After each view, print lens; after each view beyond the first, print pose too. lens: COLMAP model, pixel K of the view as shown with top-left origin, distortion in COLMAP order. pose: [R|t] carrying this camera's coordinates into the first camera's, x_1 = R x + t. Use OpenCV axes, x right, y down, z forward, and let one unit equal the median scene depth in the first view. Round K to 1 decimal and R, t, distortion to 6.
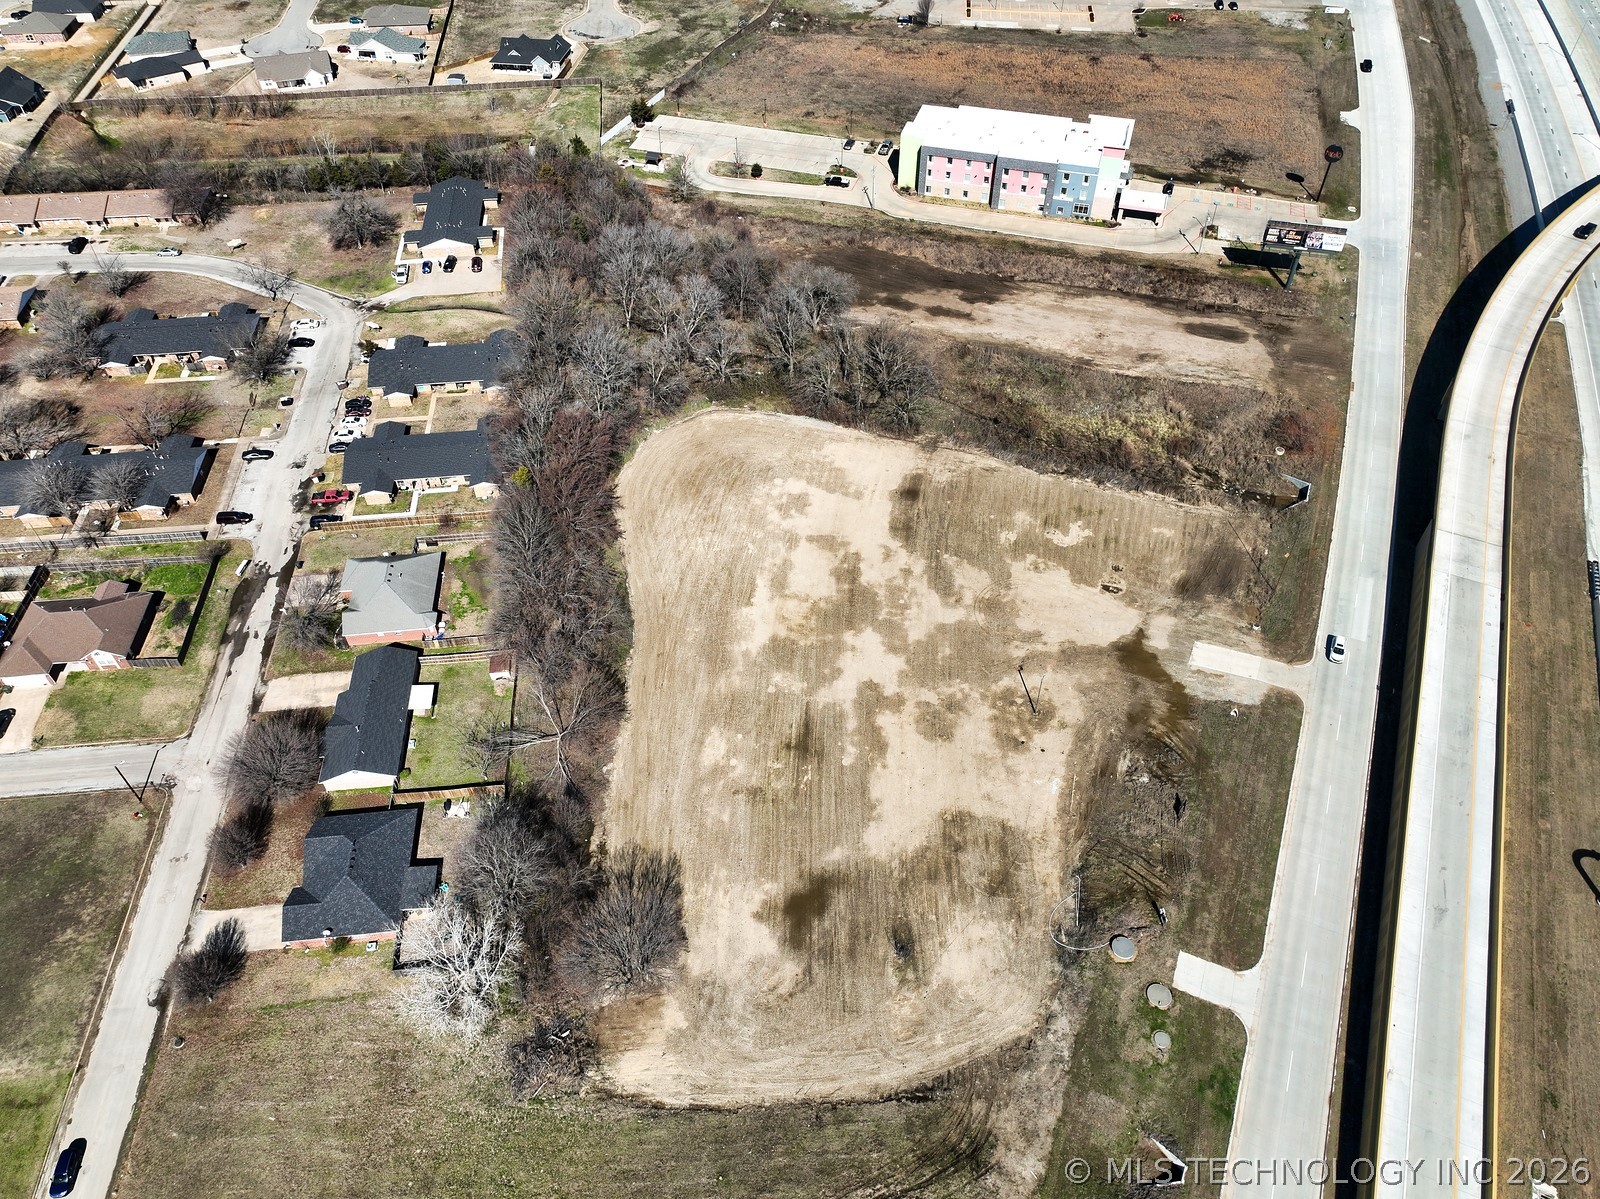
lens RADIAL K [[1125.6, 0, 798.2], [0, 1125.6, 592.9], [0, 0, 1]] dist [-0.004158, 0.020026]
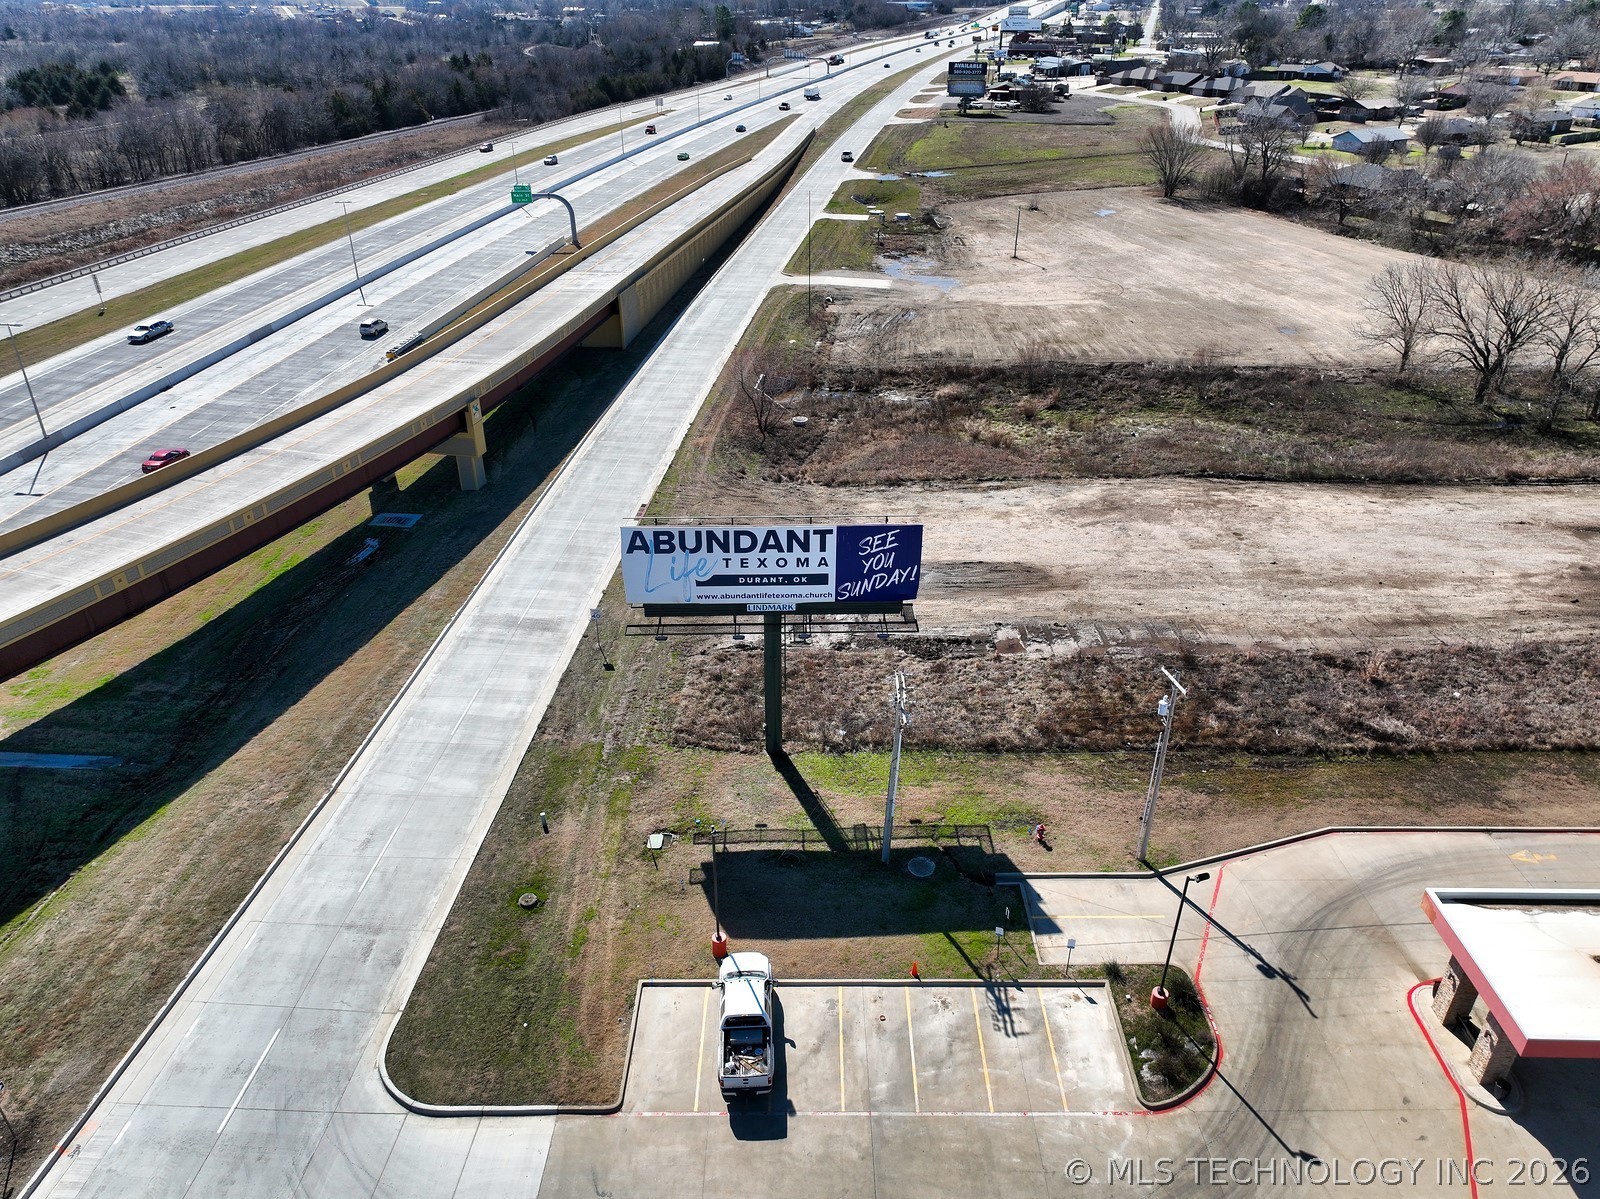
lens RADIAL K [[1125.6, 0, 798.2], [0, 1125.6, 592.9], [0, 0, 1]] dist [-0.004158, 0.020026]
pose [[-0.960349, 0.141333, -0.240323, 0.686319], [-0.193649, 0.281988, 0.939672, -0.753384], [0.200575, 0.948951, -0.243438, 1.451311]]
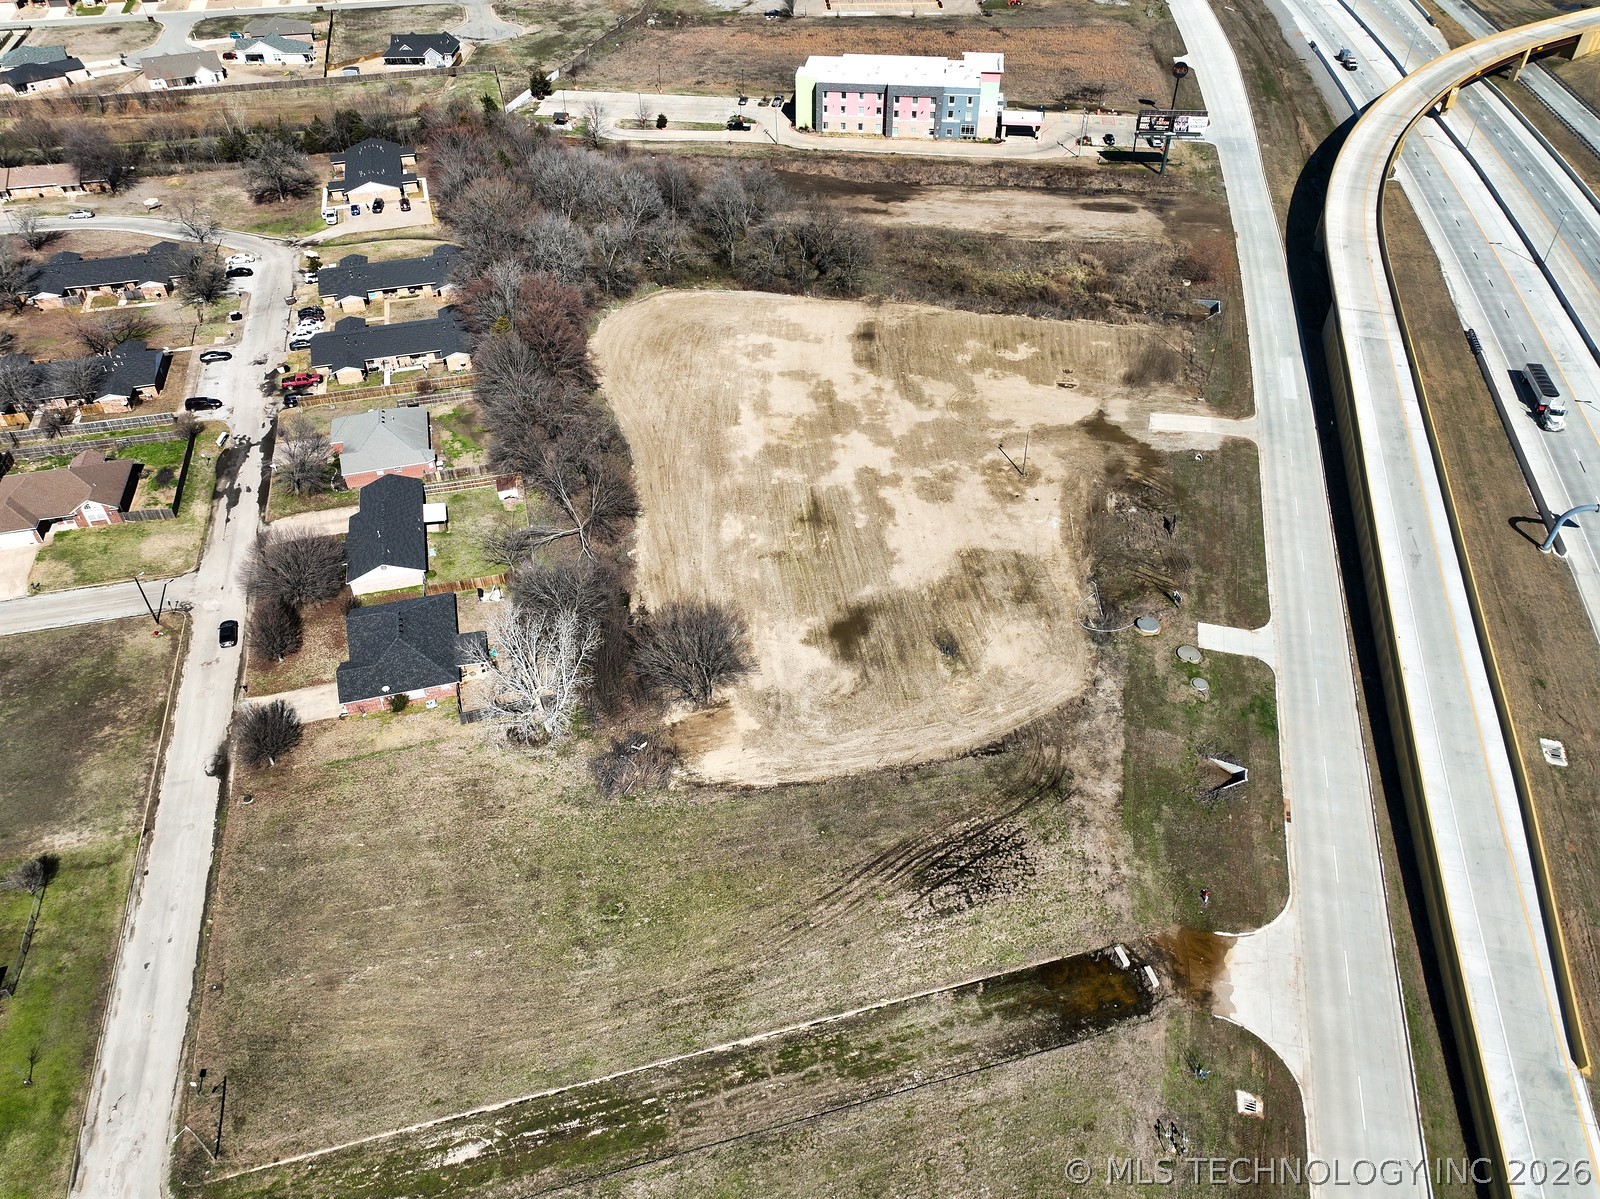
lens RADIAL K [[1121.3, 0, 798.1], [0, 1121.3, 596.1], [0, 0, 1]] dist [0.004764, 0.005450]
pose [[0.987492, -0.104352, 0.118193, -0.131048], [0.114534, 0.989955, -0.082891, 0.268674], [-0.108355, 0.095391, 0.989525, -0.021563]]
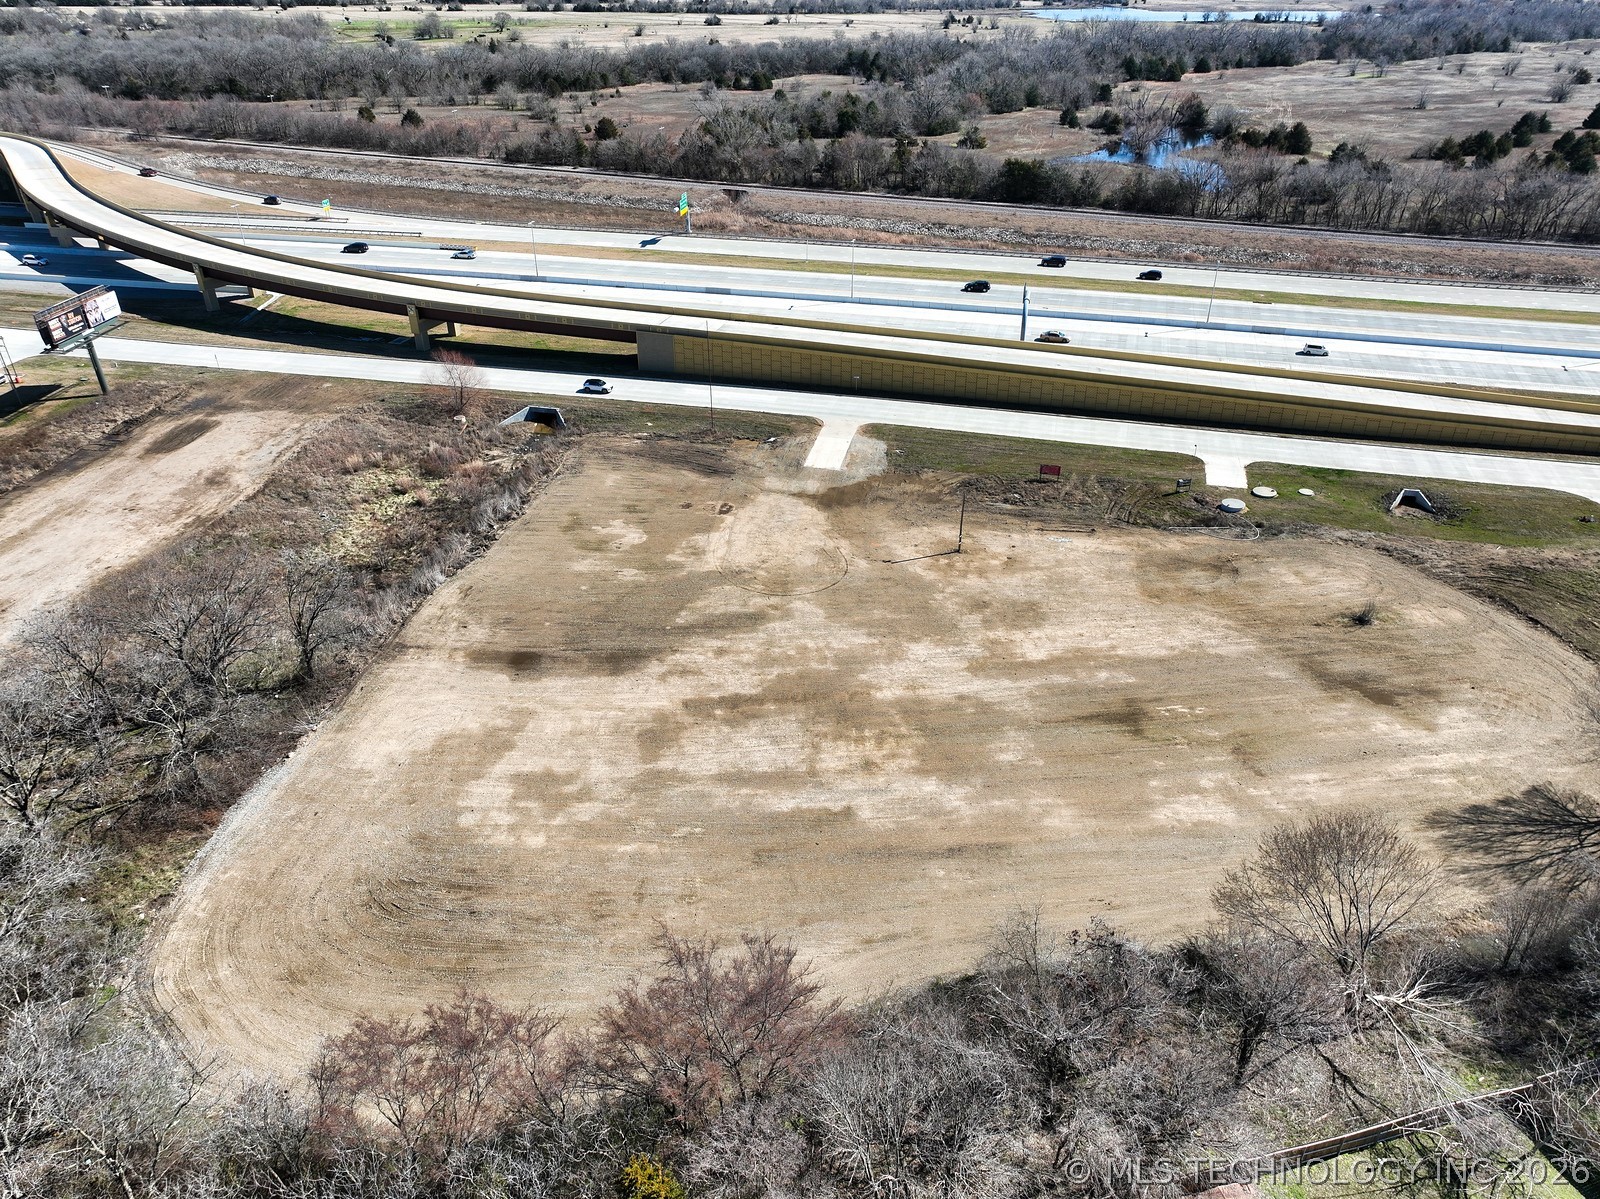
lens RADIAL K [[1116.4, 0, 798.2], [0, 1116.4, 606.1], [0, 0, 1]] dist [0.003300, 0.006351]
pose [[-0.161870, -0.503975, 0.848415, -0.434579], [0.708522, 0.539079, 0.455402, -0.295005], [-0.686874, 0.674836, 0.269816, 0.839654]]
